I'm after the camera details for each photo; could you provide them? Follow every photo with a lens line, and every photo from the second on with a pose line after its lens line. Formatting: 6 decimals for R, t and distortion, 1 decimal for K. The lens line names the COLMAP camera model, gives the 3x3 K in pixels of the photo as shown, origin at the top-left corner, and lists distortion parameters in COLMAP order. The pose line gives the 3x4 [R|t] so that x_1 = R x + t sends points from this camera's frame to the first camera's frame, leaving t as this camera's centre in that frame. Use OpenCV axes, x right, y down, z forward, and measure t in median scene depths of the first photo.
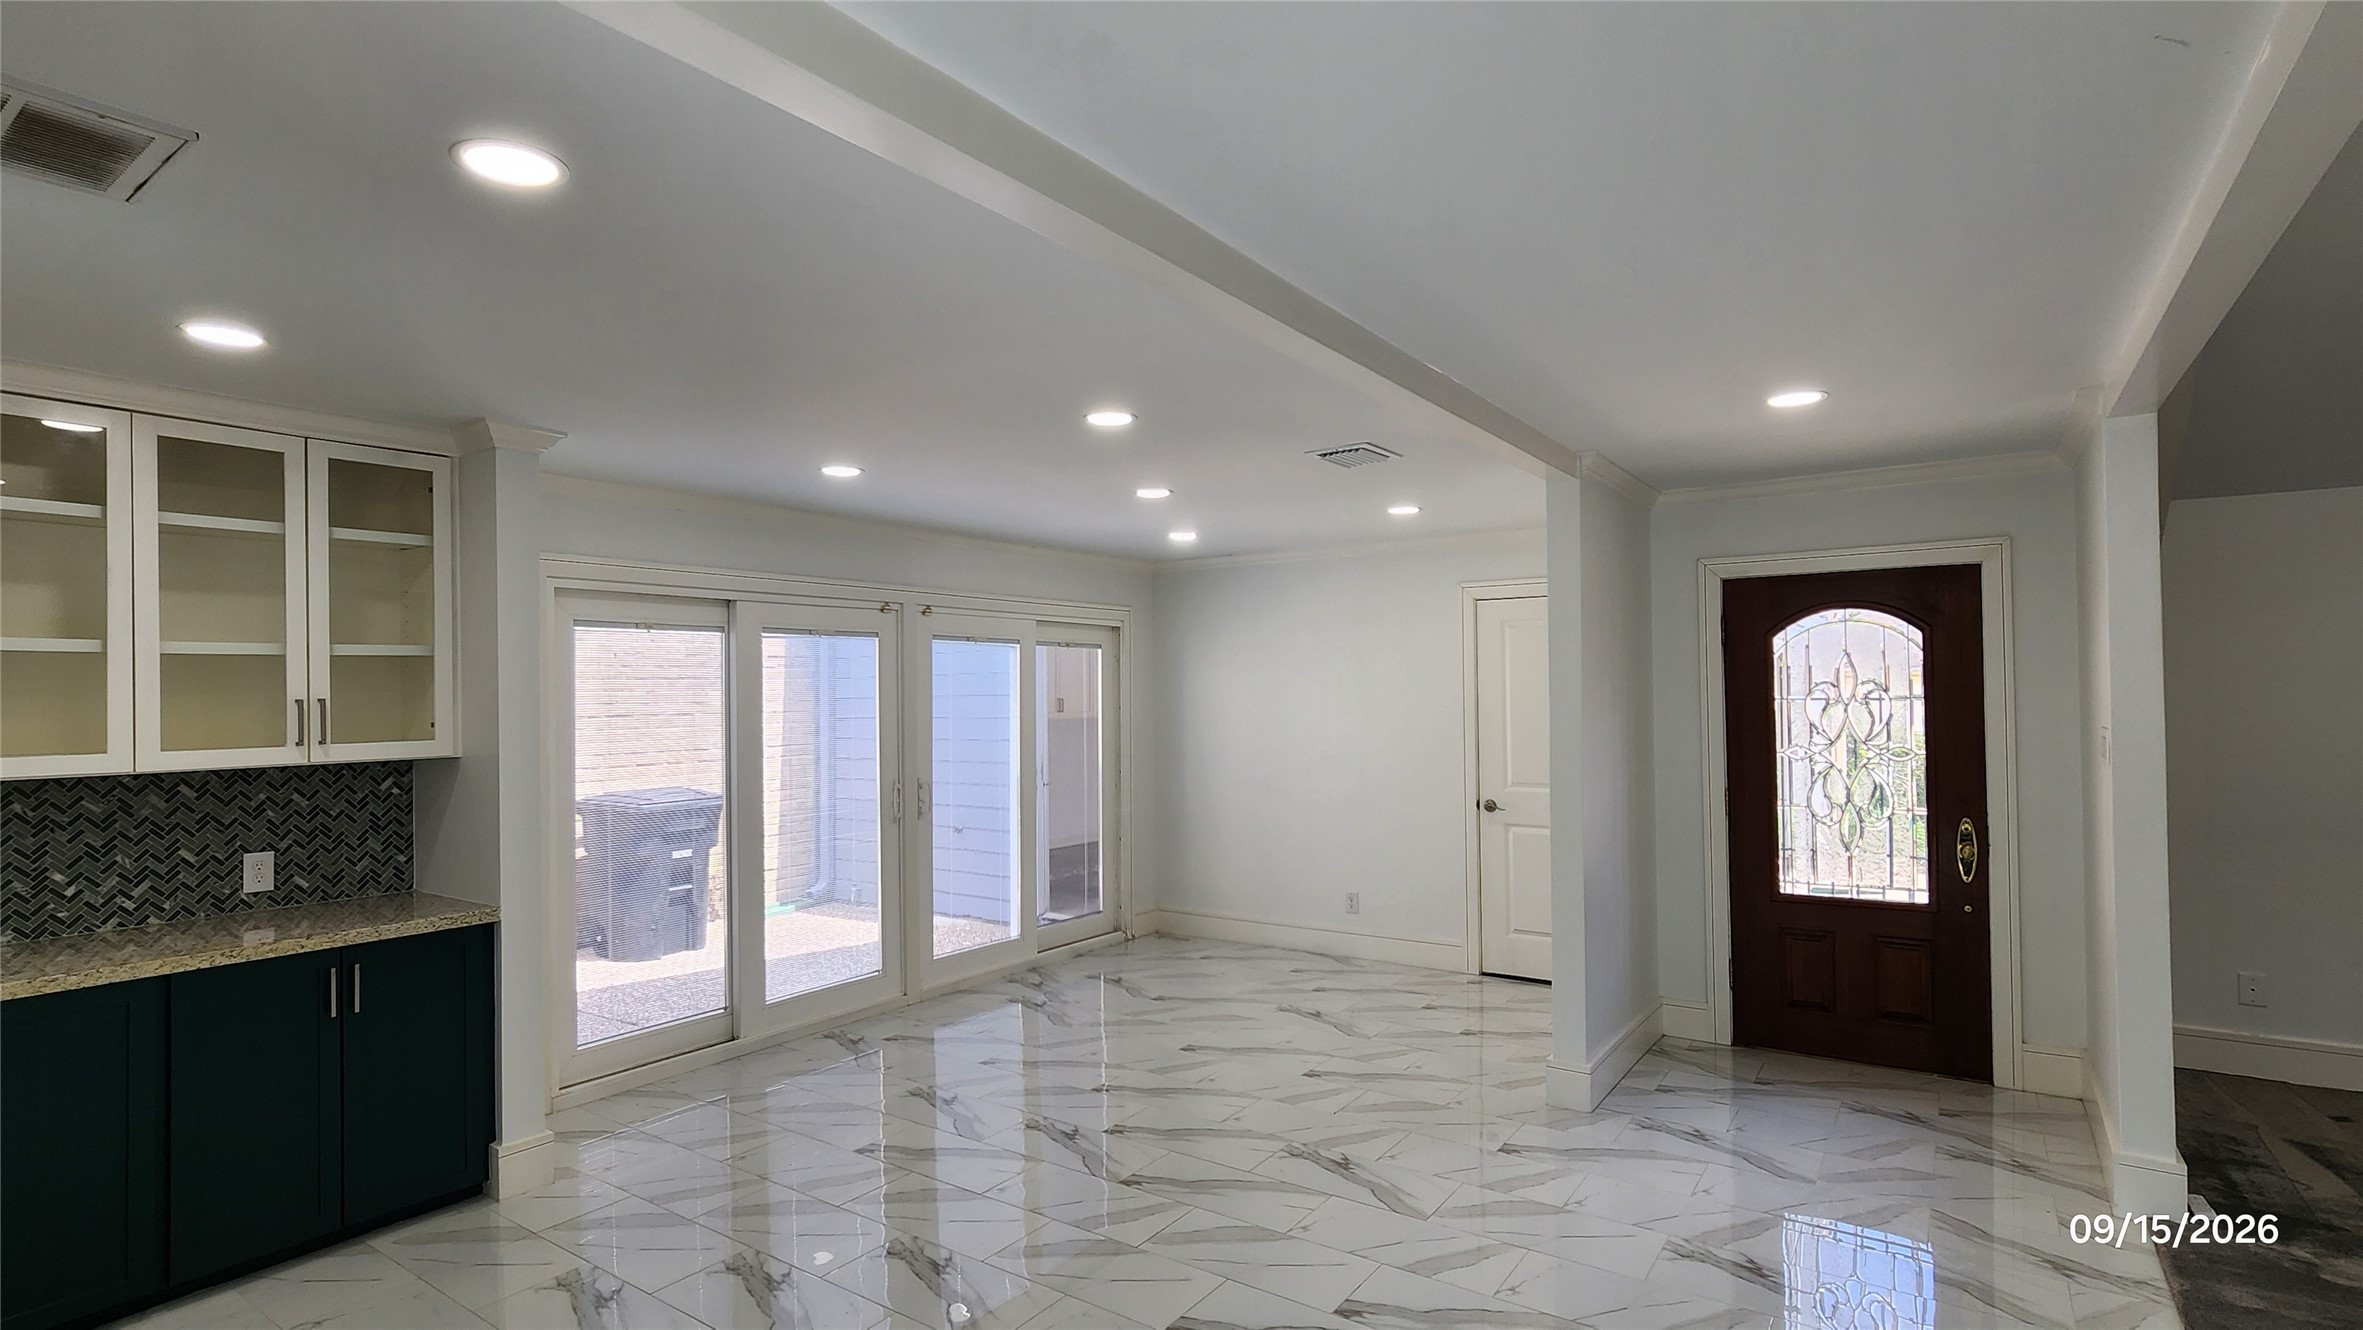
lens RADIAL K [[1112.7, 0, 1181.5], [0, 1112.7, 665.0], [0, 0, 1]] dist [-0.000683, -0.000267]
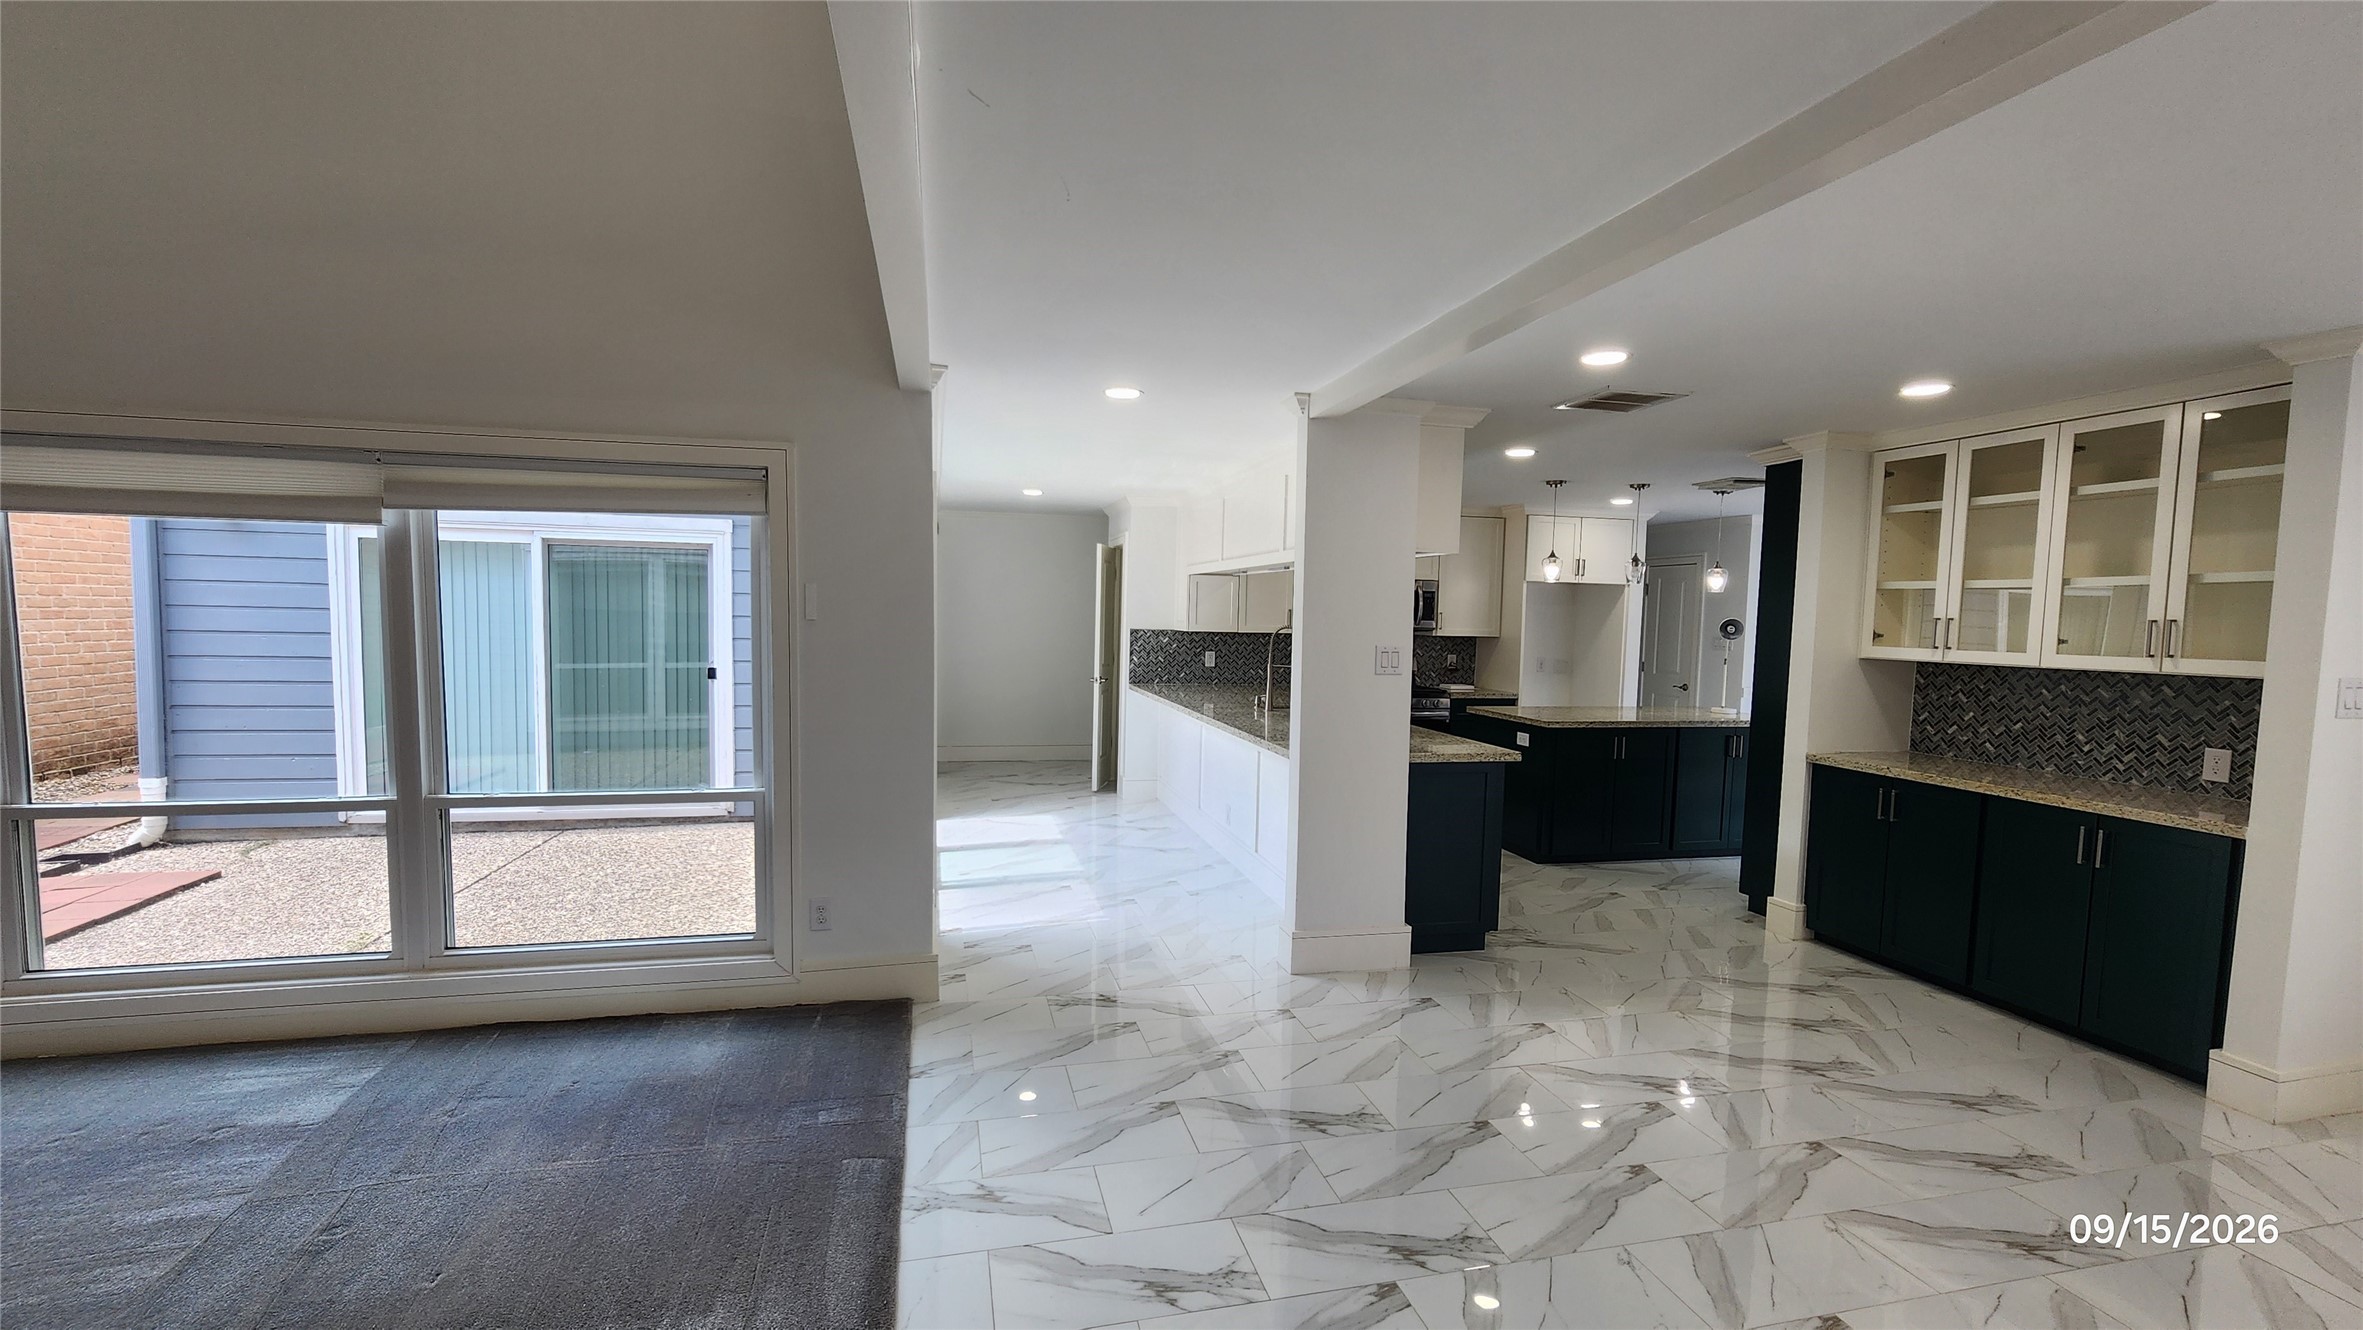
lens RADIAL K [[993.9, 0, 1166.9], [0, 993.9, 682.4], [0, 0, 1]] dist [-0.012806, -0.000055]
pose [[-0.669694, 0.051729, -0.740833, 0.769526], [0.011282, 0.998165, 0.059499, 0.023358], [0.742551, 0.031488, -0.669049, 0.939127]]
